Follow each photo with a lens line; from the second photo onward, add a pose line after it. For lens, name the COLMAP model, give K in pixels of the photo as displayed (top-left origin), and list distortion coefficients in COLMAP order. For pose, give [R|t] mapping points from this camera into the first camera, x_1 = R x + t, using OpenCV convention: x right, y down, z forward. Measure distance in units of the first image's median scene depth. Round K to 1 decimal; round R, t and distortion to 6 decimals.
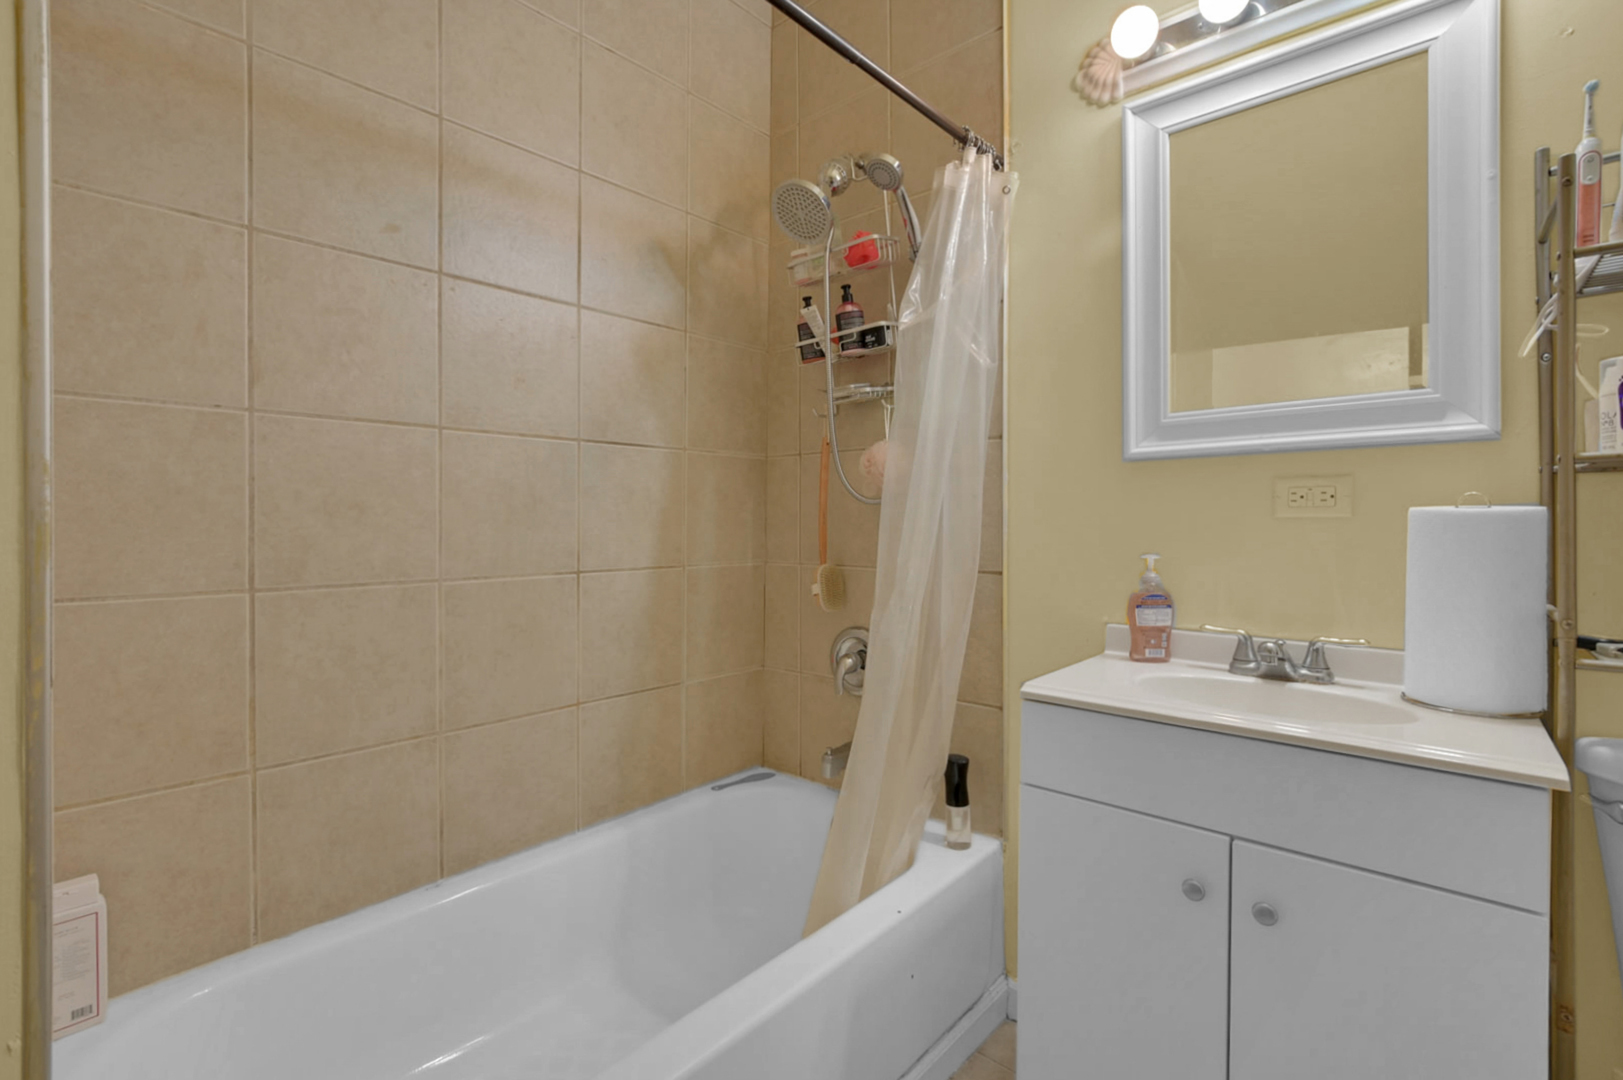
lens RADIAL K [[729.5, 0, 812.5], [0, 729.5, 529.2], [0, 0, 1]] dist [-0.002692, -0.000569]
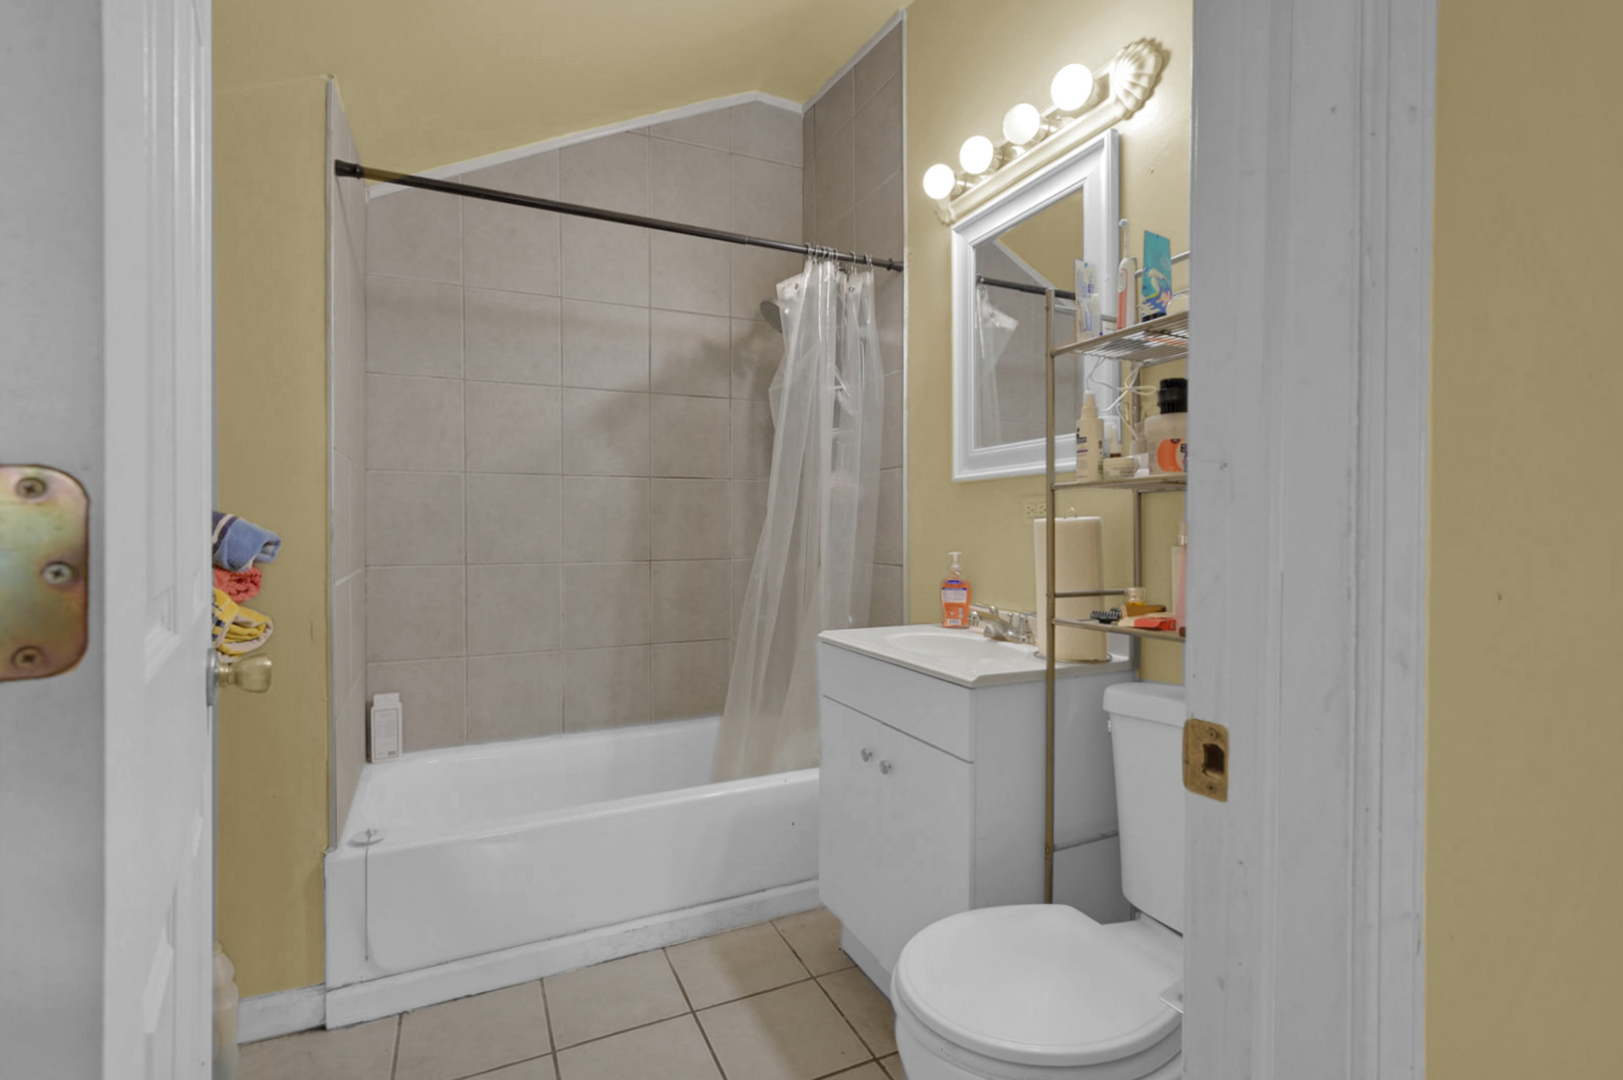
lens RADIAL K [[729.5, 0, 811.4], [0, 729.5, 537.8], [0, 0, 1]] dist [-0.002692, -0.000569]
pose [[0.920949, 0.003588, -0.389667, 0.764213], [-0.002421, 0.999991, 0.003485, 0.004167], [0.389676, -0.002266, 0.920949, -0.398869]]
